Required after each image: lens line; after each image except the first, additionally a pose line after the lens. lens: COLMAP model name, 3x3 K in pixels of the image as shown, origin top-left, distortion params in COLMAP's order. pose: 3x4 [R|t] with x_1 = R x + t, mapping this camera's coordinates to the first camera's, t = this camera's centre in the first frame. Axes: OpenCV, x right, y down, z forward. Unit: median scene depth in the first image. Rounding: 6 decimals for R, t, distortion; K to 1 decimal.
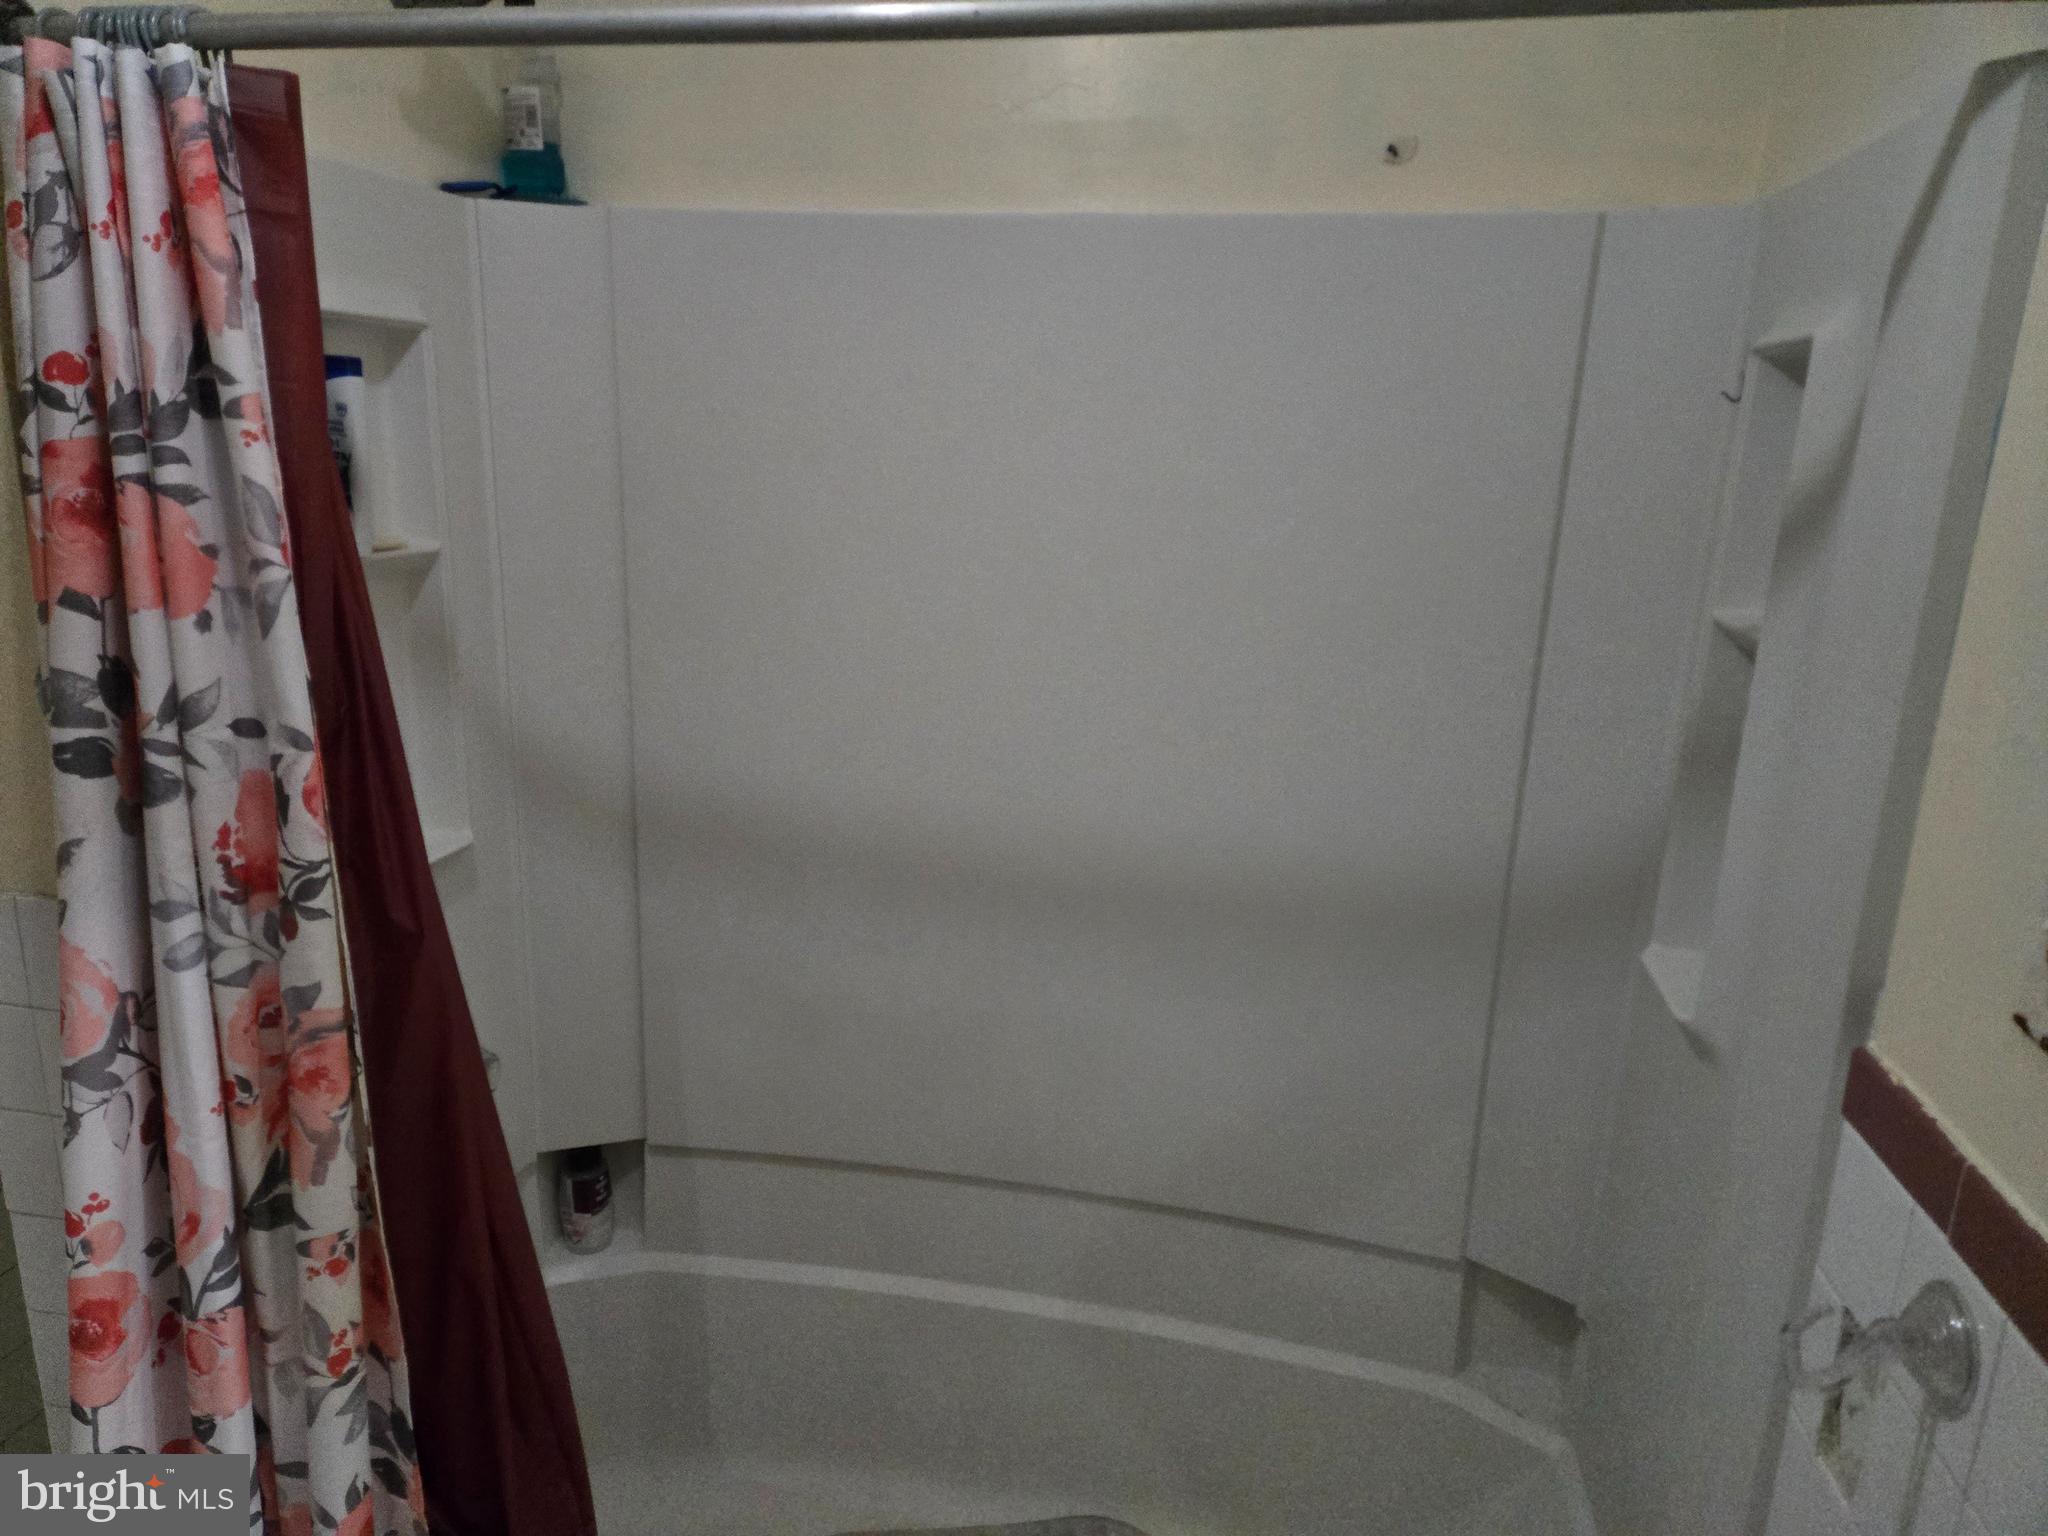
lens RADIAL K [[1356.6, 0, 980.1], [0, 1356.6, 775.4], [0, 0, 1]] dist [0.071802, -0.057535]
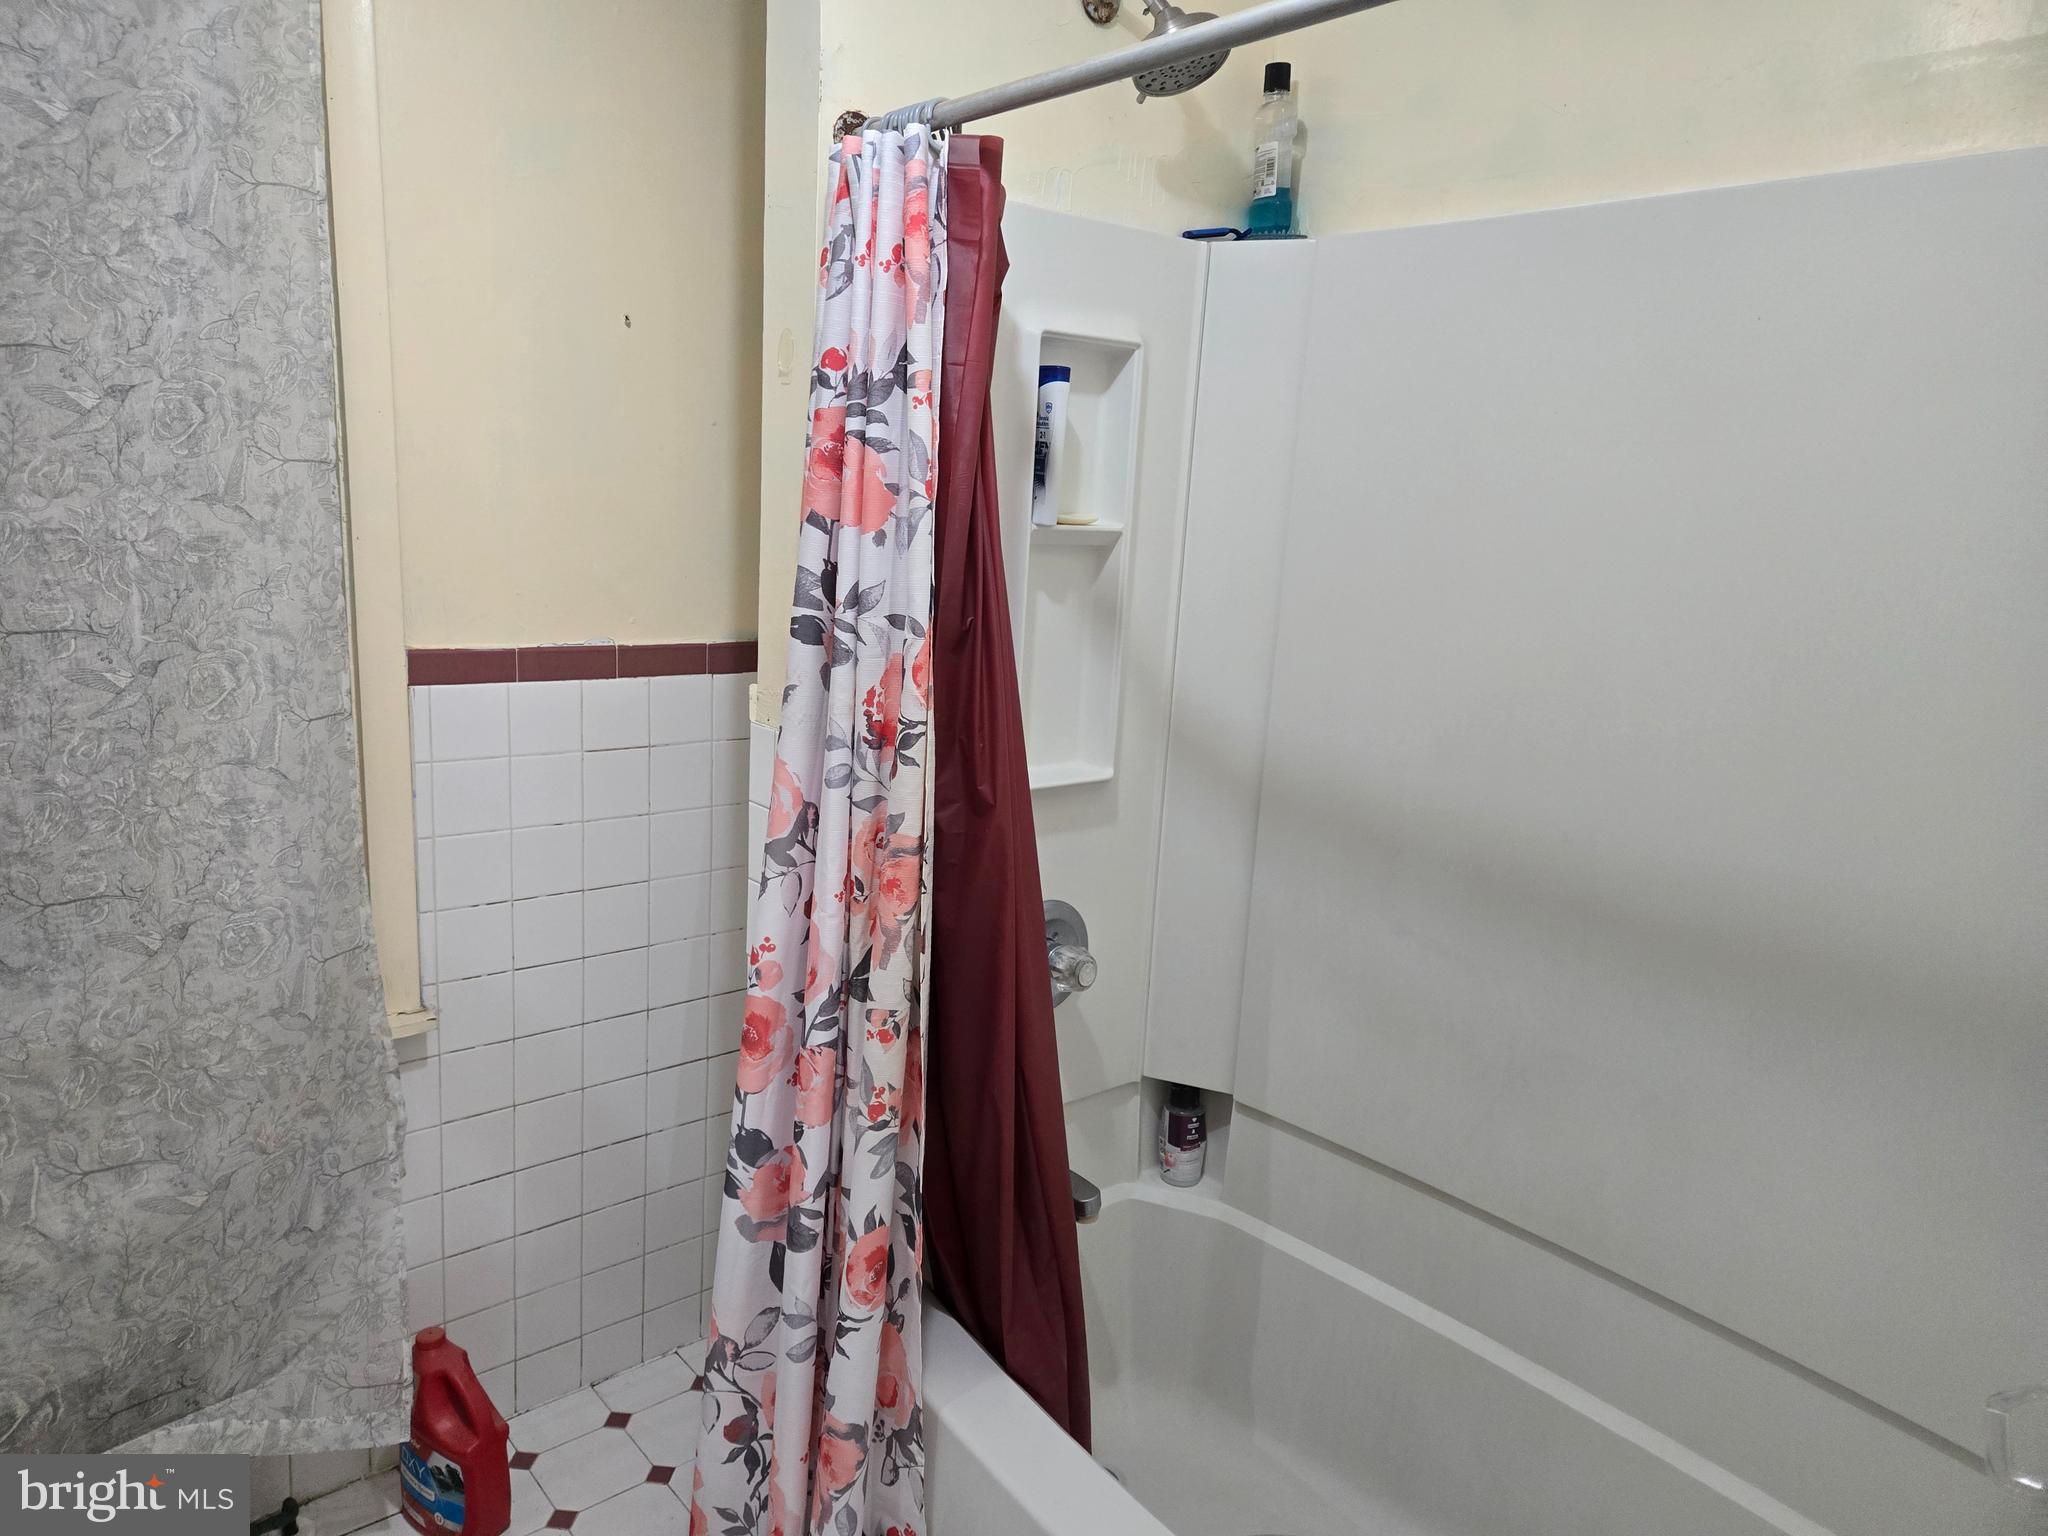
lens RADIAL K [[1356.6, 0, 985.0], [0, 1356.6, 782.9], [0, 0, 1]] dist [0.071802, -0.057535]
pose [[0.773585, 0.141571, -0.617676, 0.383737], [-0.186638, 0.982391, -0.008584, 0.117631], [0.605584, 0.121922, 0.786386, 0.014722]]
